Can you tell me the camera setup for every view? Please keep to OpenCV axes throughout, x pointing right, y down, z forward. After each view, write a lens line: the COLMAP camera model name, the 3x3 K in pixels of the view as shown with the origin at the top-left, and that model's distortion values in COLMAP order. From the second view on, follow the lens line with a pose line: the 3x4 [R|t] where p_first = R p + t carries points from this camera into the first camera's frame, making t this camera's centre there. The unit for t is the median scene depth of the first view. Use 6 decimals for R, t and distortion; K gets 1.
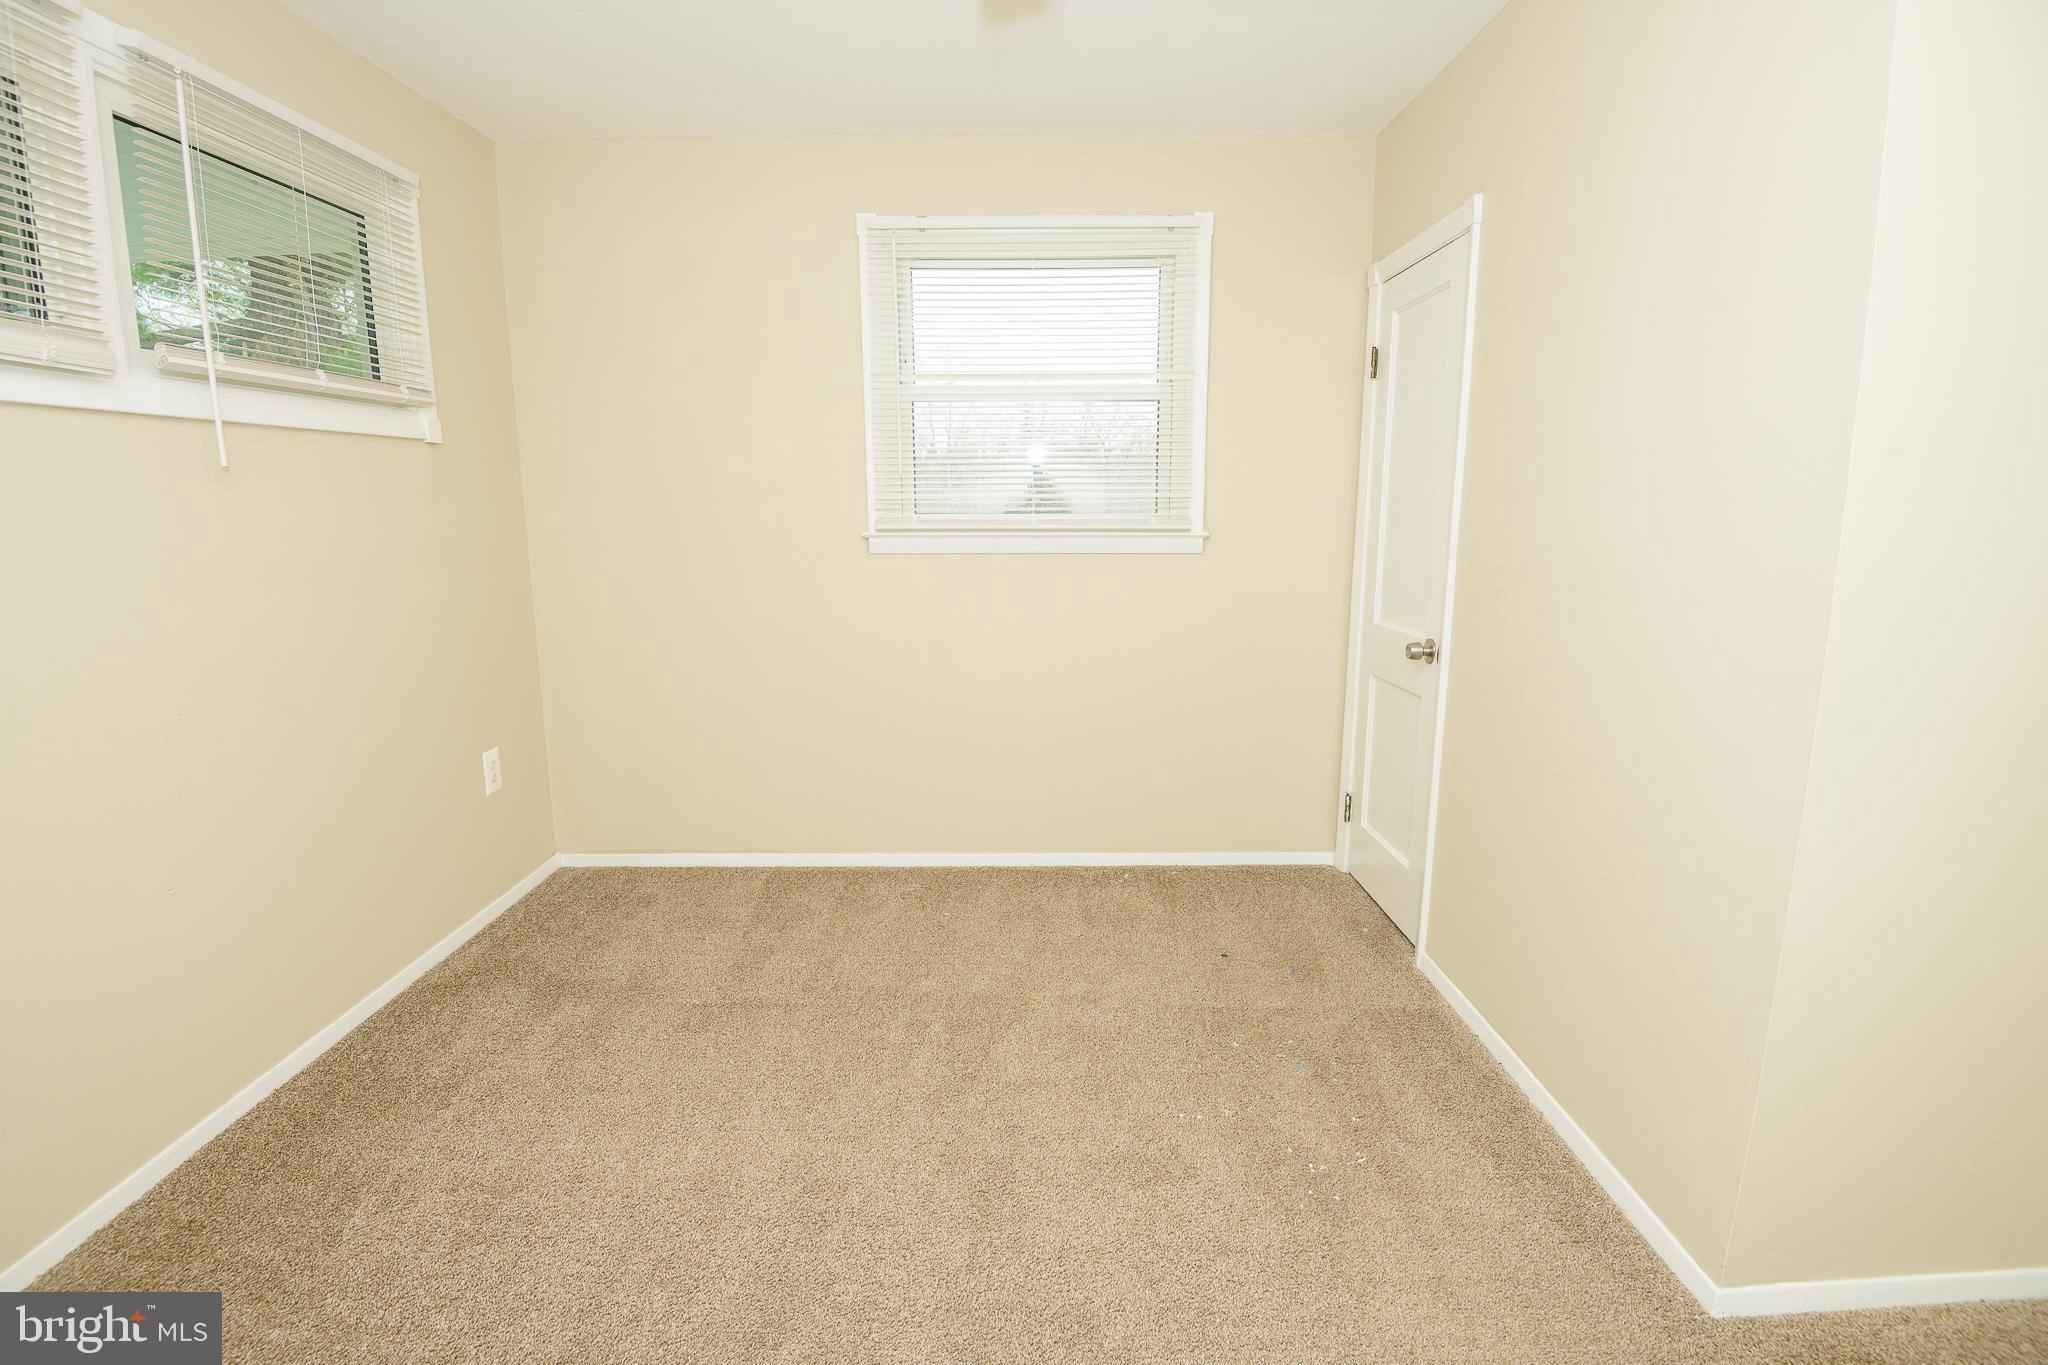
lens RADIAL K [[946.8, 0, 1030.9], [0, 946.8, 680.5], [0, 0, 1]] dist [-0.016313, -0.014236]
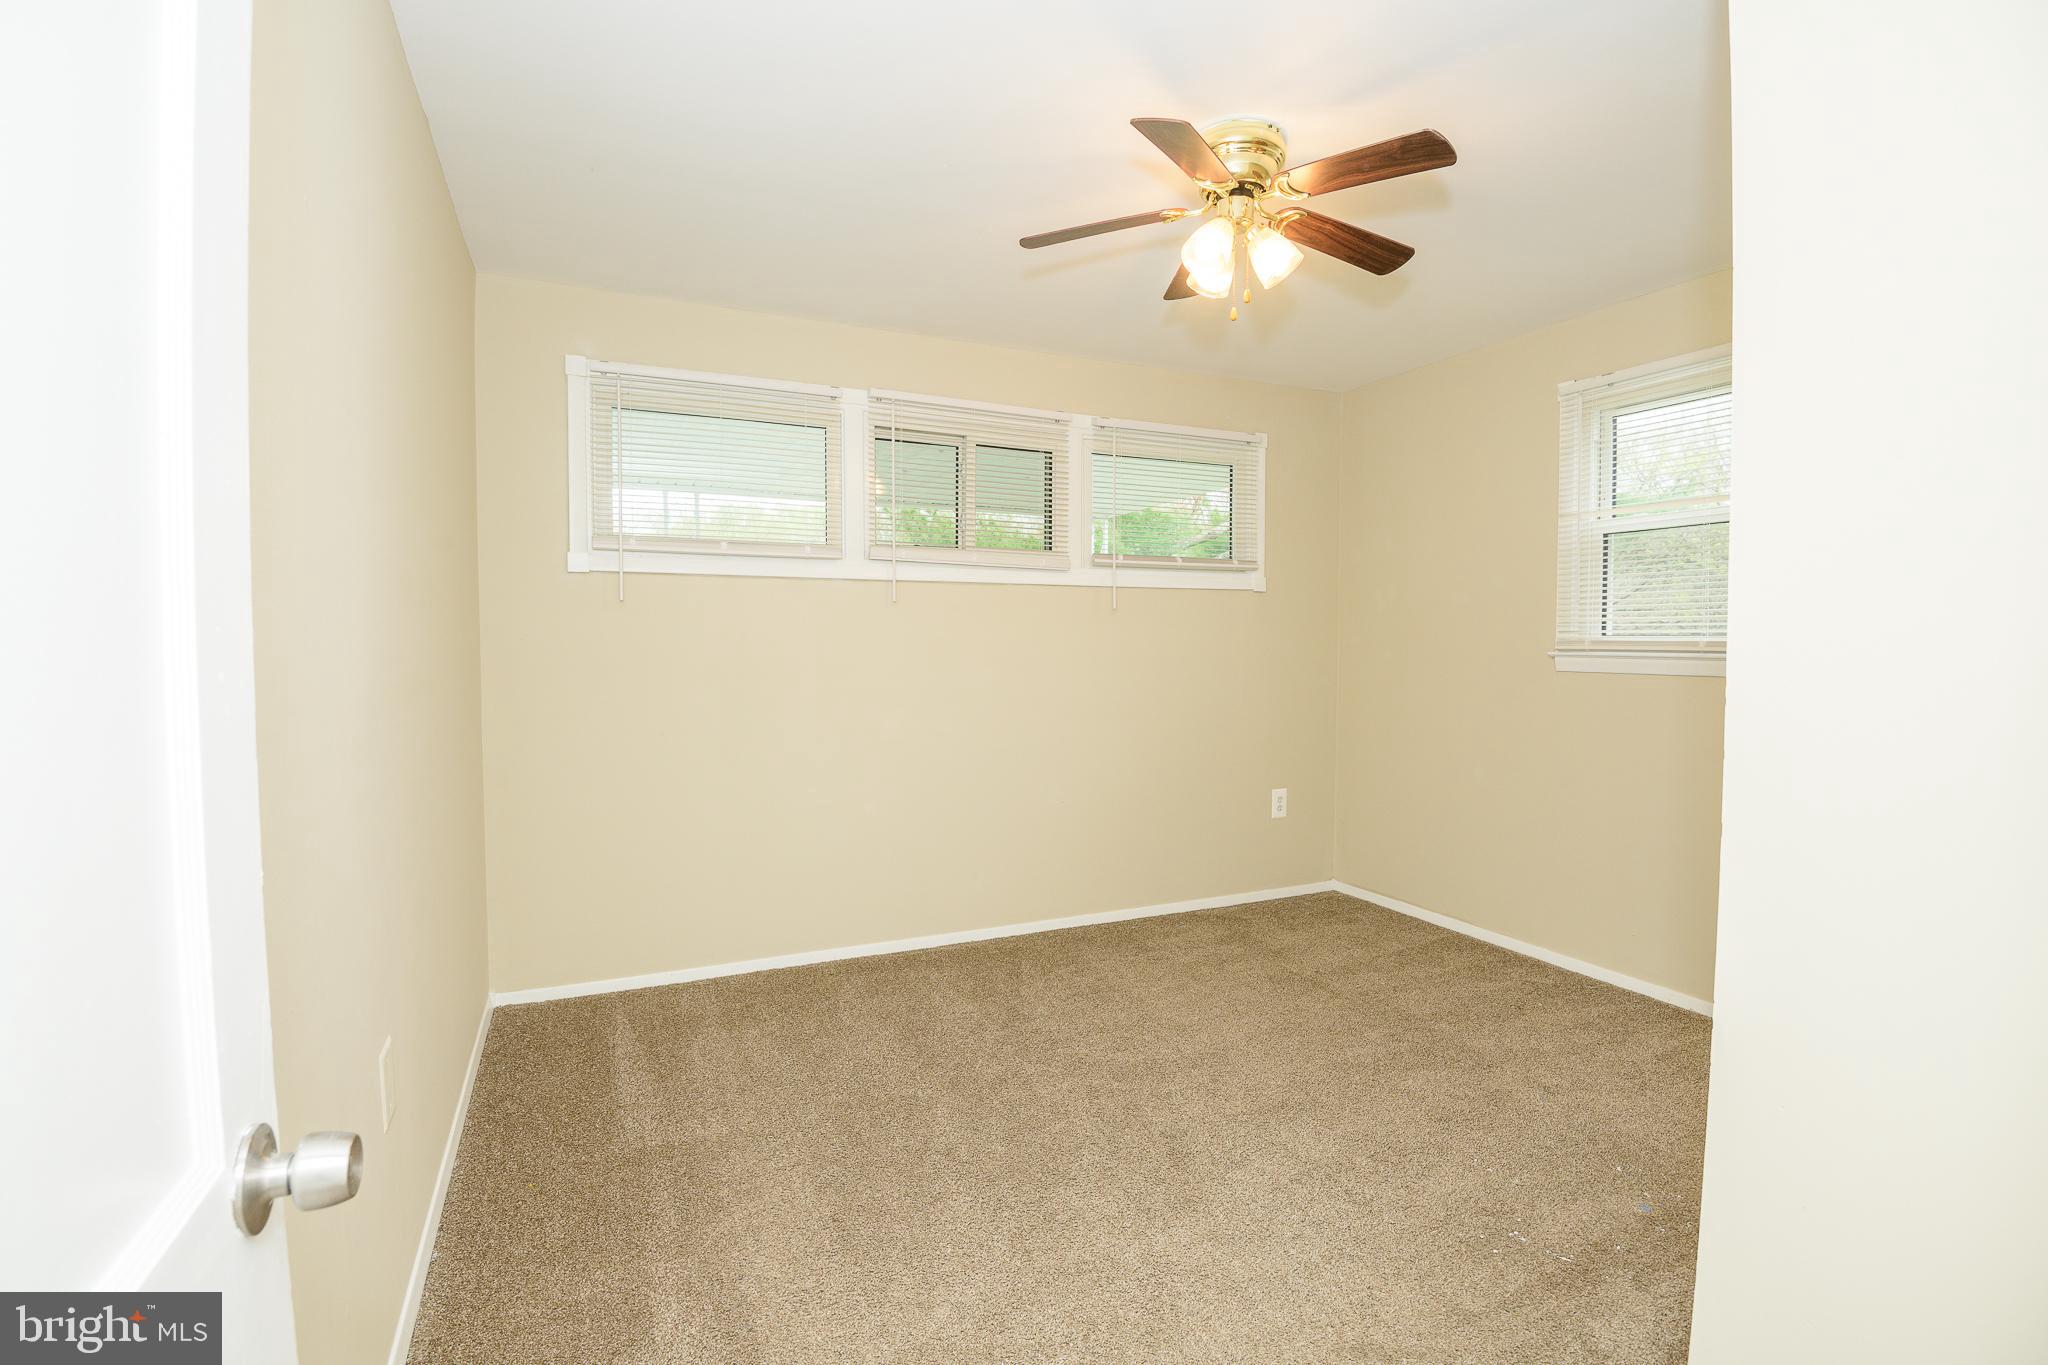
lens RADIAL K [[946.8, 0, 1027.4], [0, 946.8, 675.3], [0, 0, 1]] dist [-0.016313, -0.014236]
pose [[0.409736, 0.037101, -0.911449, 0.644723], [-0.168717, 0.985016, -0.035750, 0.017266], [0.896466, 0.168425, 0.409857, -0.016725]]
